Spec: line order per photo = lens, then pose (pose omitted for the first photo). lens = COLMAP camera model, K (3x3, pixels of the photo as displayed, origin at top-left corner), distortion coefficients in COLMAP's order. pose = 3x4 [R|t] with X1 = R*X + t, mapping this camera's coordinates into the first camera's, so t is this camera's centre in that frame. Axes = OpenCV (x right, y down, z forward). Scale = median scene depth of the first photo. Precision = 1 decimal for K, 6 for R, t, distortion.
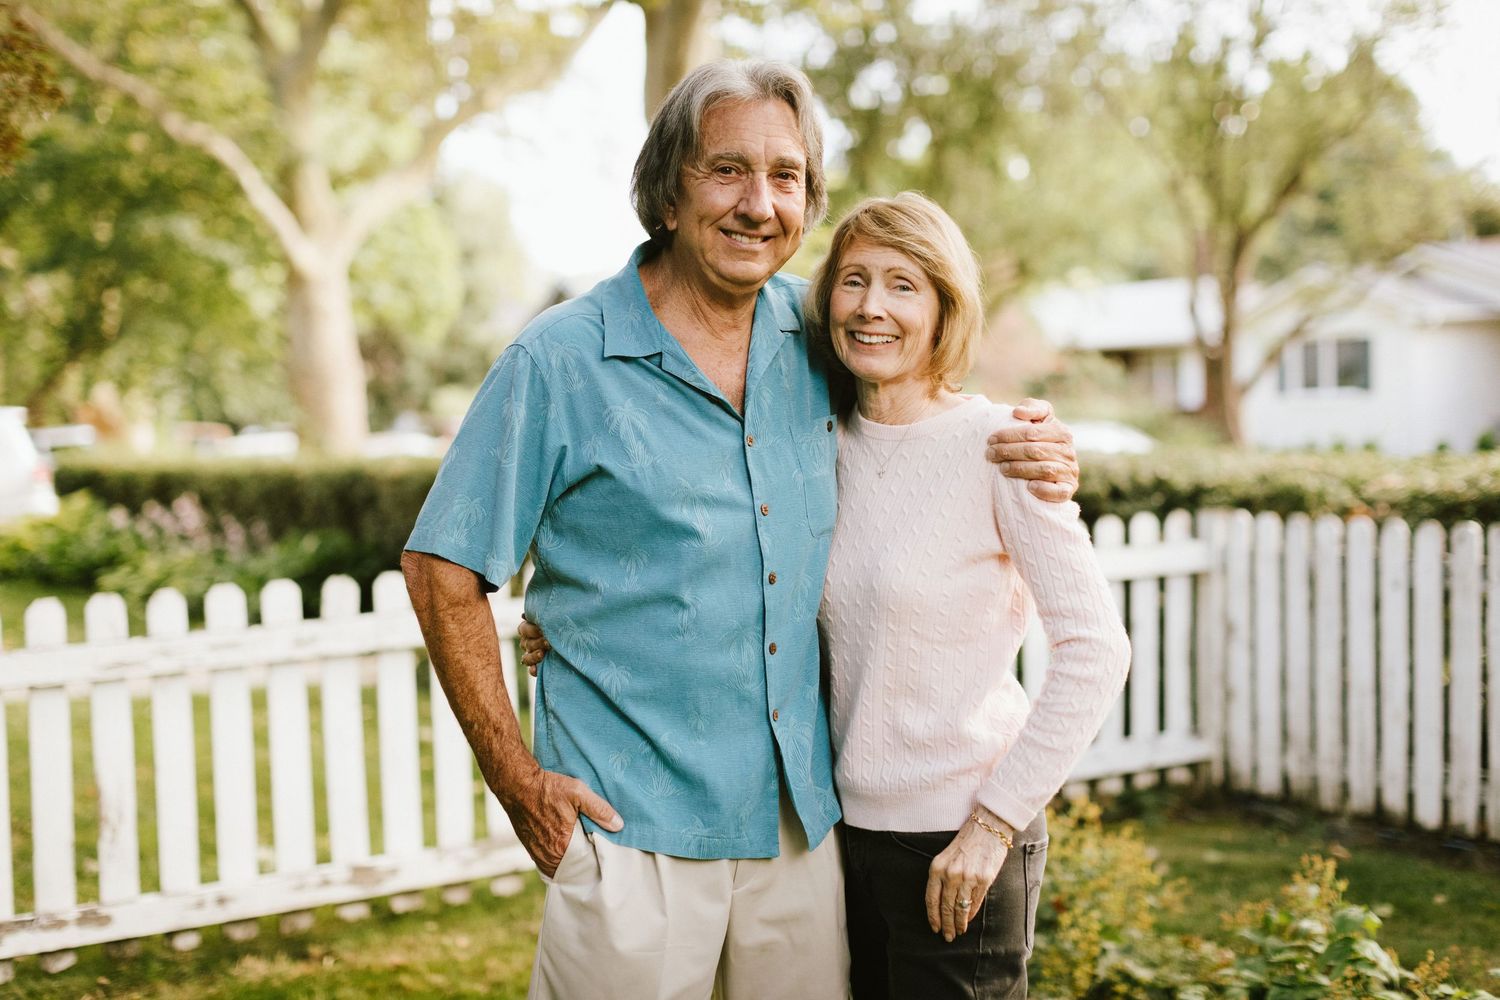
lens RADIAL K [[2155.5, 0, 750.0], [0, 2155.5, 500.0], [0, 0, 1]] dist [0.163621, -0.081750]
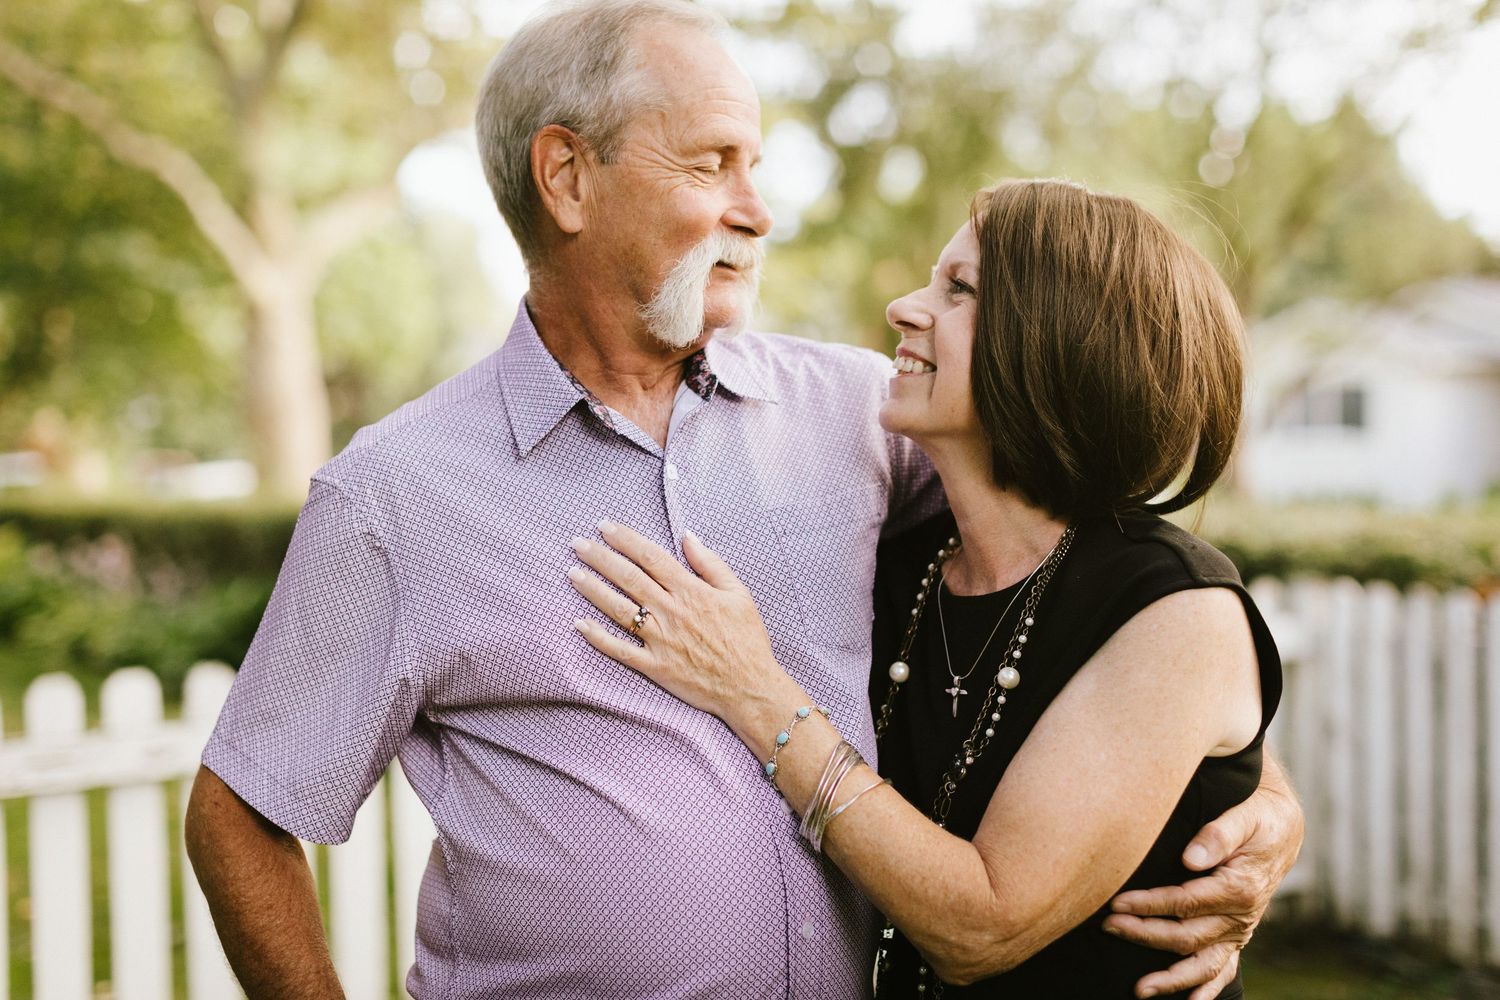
lens RADIAL K [[2155.5, 0, 750.0], [0, 2155.5, 500.0], [0, 0, 1]] dist [0.163621, -0.081750]
pose [[0.999854, 0.011153, 0.012918, -0.010080], [-0.010925, 0.999785, -0.017605, -0.011709], [-0.013112, 0.017462, 0.999762, 0.228187]]
